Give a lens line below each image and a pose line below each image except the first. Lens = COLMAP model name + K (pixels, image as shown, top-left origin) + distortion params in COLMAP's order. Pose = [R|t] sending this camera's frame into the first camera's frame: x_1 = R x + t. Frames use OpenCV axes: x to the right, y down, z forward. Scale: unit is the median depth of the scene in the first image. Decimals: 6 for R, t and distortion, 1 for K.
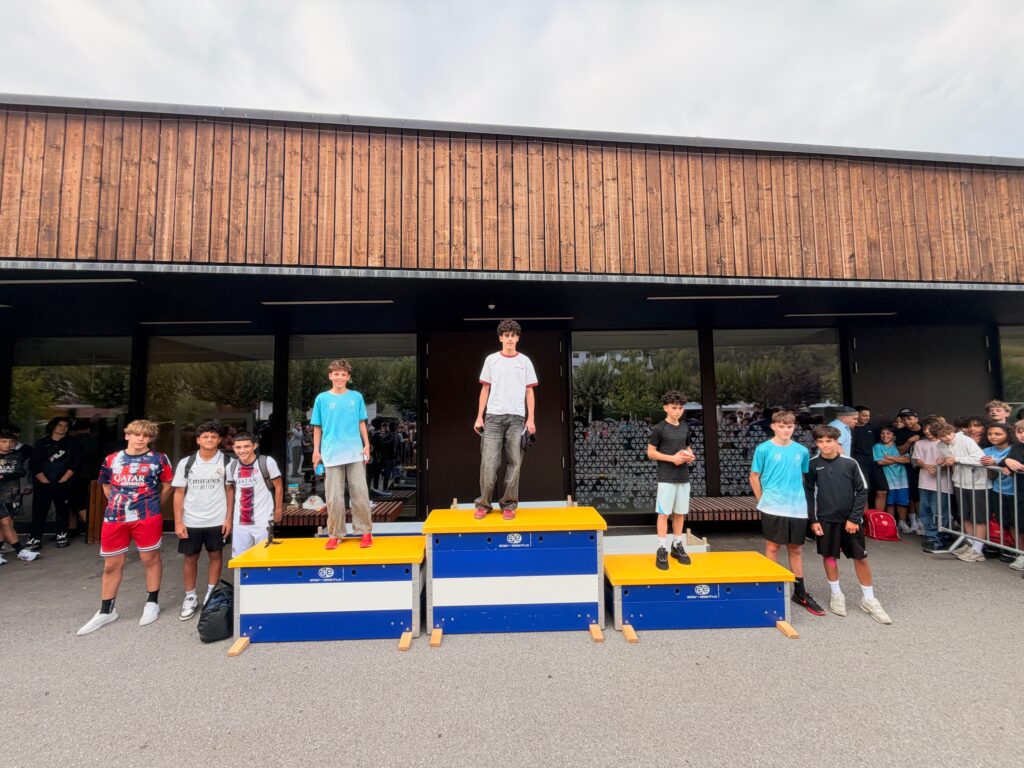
lens RADIAL K [[409.7, 0, 506.7], [0, 409.7, 382.9], [0, 0, 1]] dist [0.001369, -0.000272]
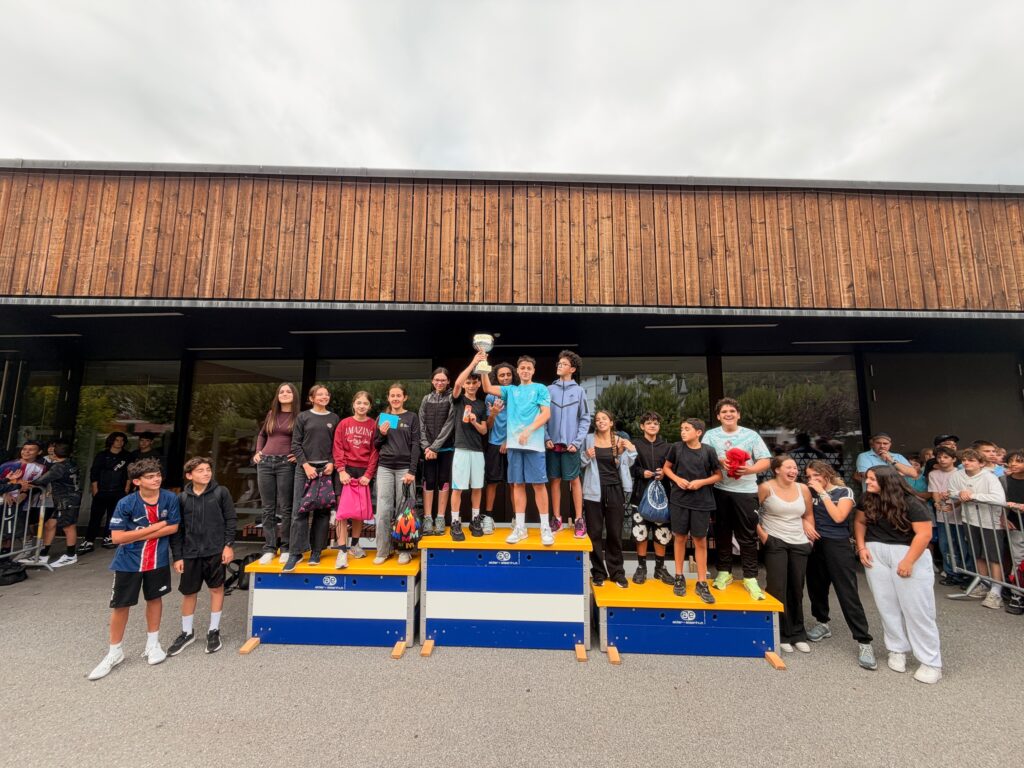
lens RADIAL K [[409.7, 0, 506.4], [0, 409.7, 382.3], [0, 0, 1]] dist [0.001369, -0.000272]
pose [[0.996994, 0.008322, -0.077034, 0.087896], [-0.012463, 0.998494, -0.053432, -0.008887], [0.076473, 0.054232, 0.995596, -0.062782]]
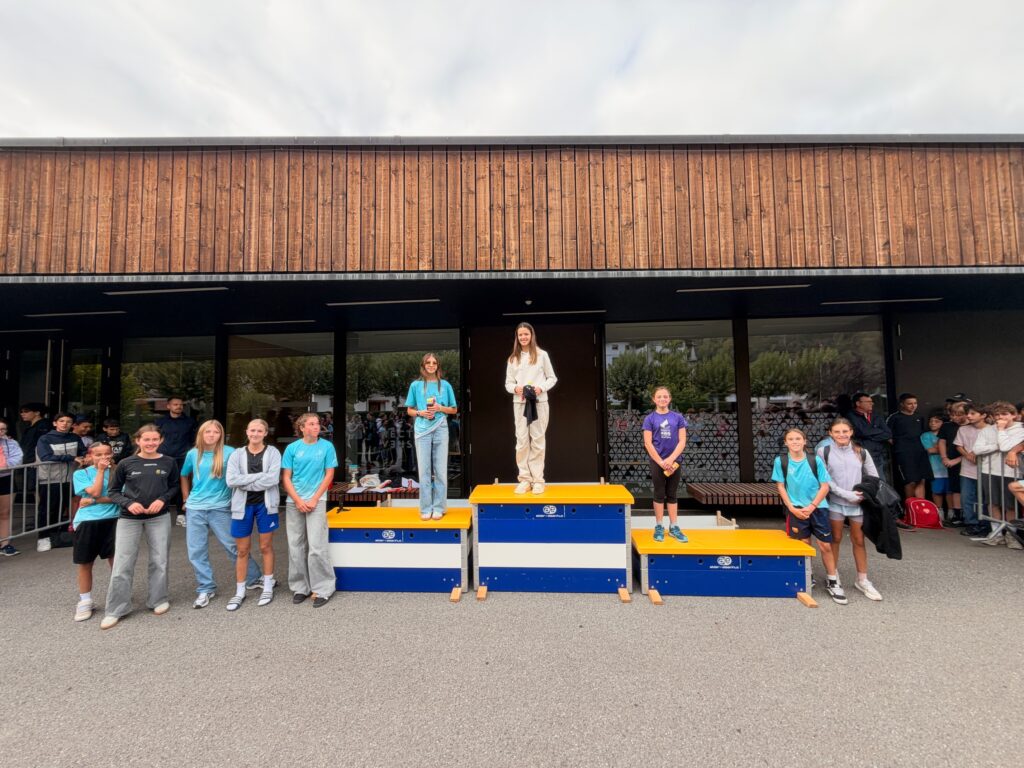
lens RADIAL K [[409.7, 0, 505.8], [0, 409.7, 382.3], [0, 0, 1]] dist [0.001369, -0.000272]
pose [[0.995495, -0.006330, -0.094606, 0.005996], [0.007782, 0.999857, 0.014981, 0.010103], [0.094498, -0.015650, 0.995402, -0.107271]]
